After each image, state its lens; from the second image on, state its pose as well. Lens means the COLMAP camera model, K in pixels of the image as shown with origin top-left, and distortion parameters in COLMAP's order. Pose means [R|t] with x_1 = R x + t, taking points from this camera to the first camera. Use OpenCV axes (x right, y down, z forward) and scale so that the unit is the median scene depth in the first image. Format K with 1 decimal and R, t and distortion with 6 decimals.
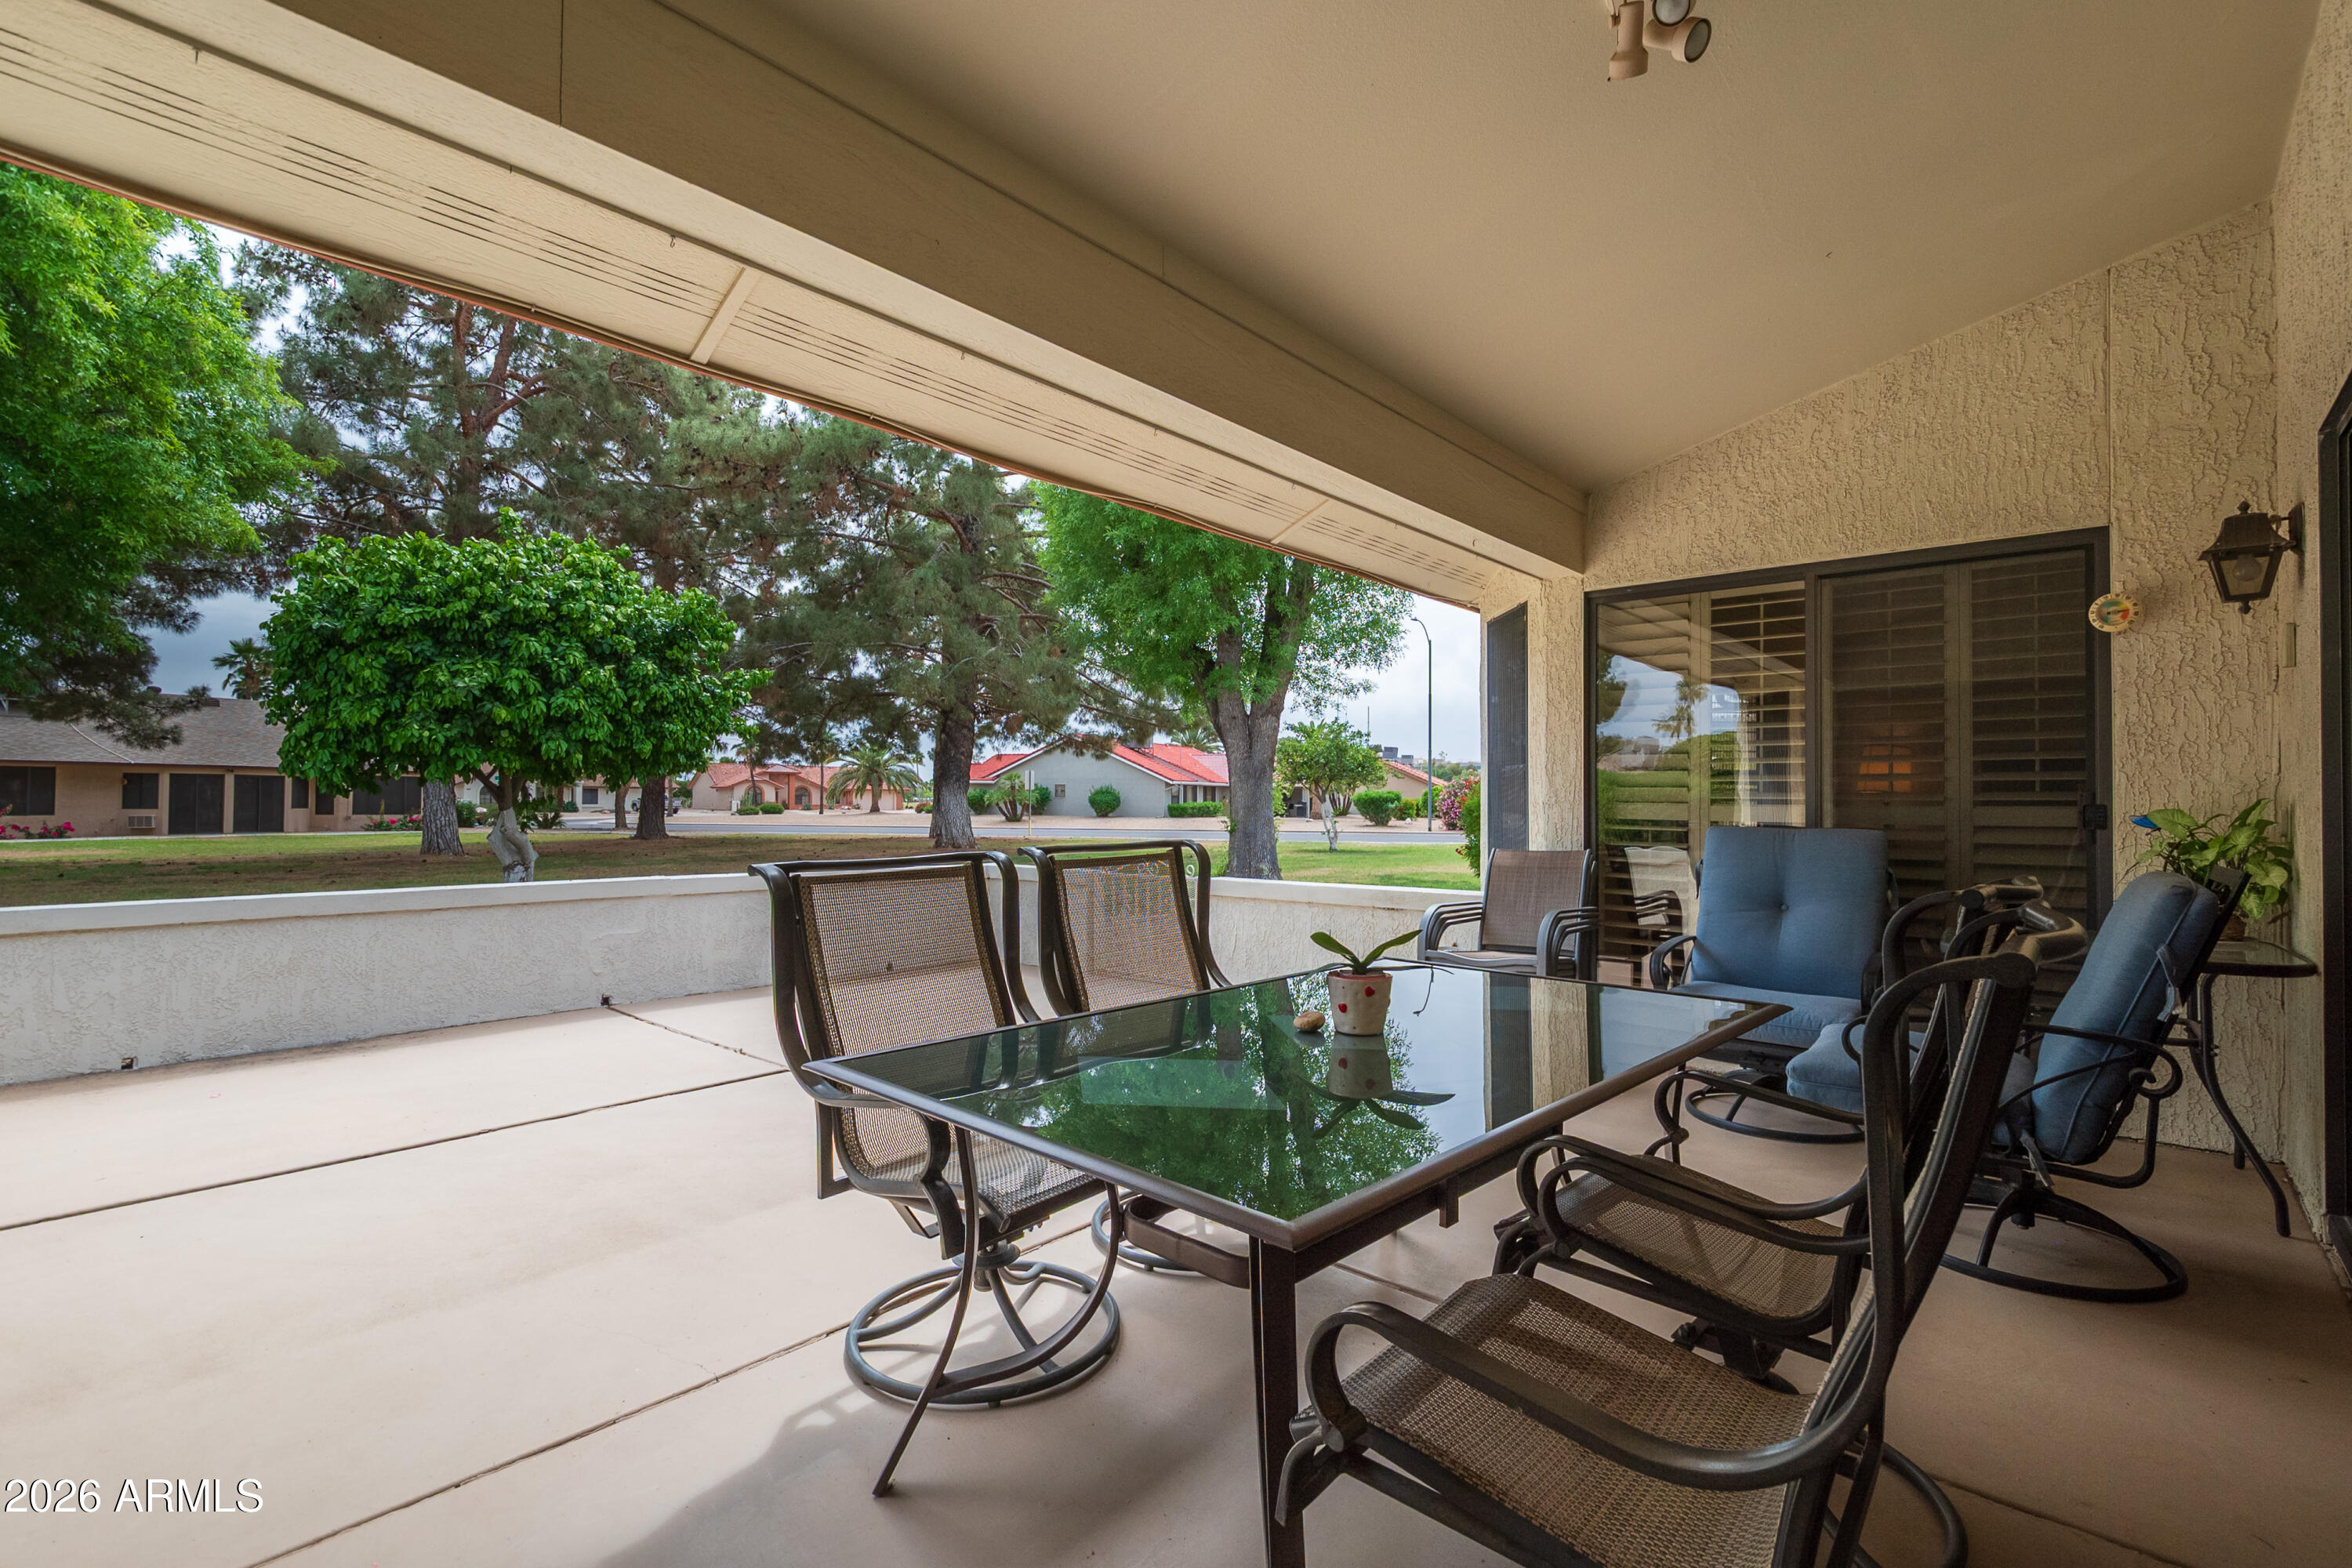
lens RADIAL K [[1038.2, 0, 1178.7], [0, 1038.2, 804.4], [0, 0, 1]] dist [0.001665, 0.000667]
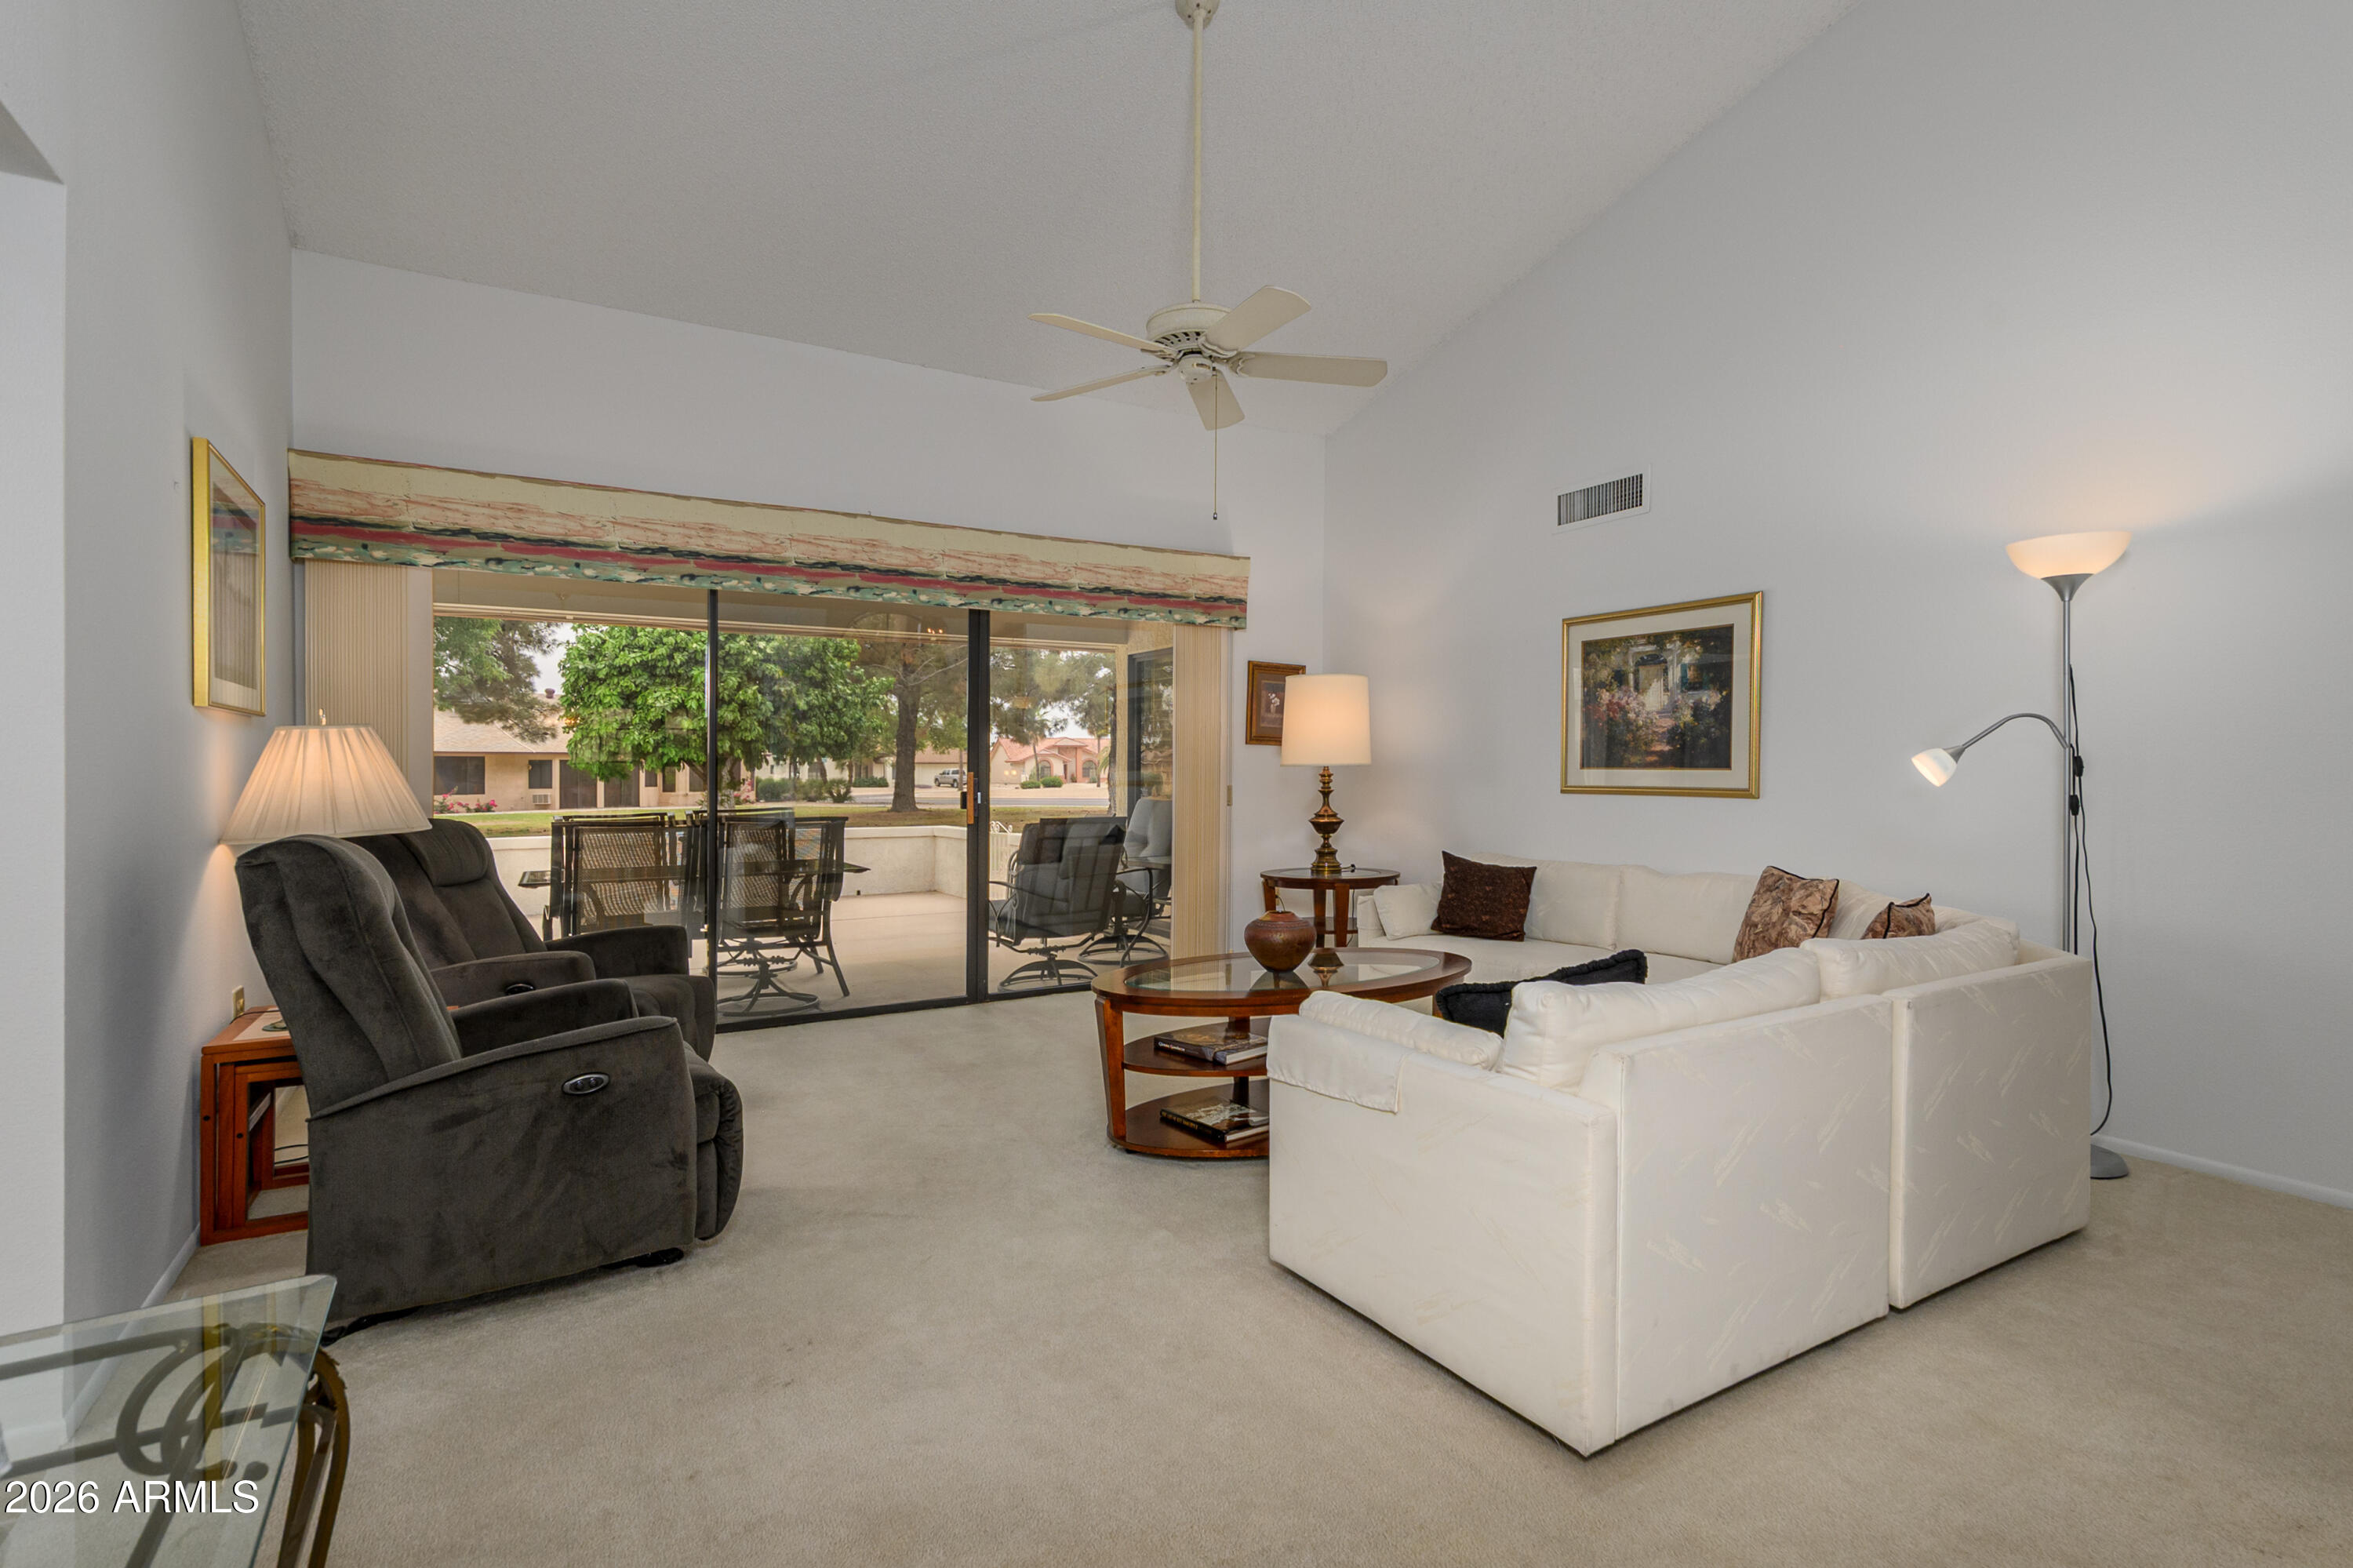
lens RADIAL K [[1144.6, 0, 1193.4], [0, 1144.6, 785.2], [0, 0, 1]] dist [-0.001080, -0.000783]
pose [[0.959769, -0.008519, -0.280661, 0.421312], [0.011235, 0.999904, 0.008071, -0.006186], [0.280566, -0.010900, 0.959773, -0.296275]]
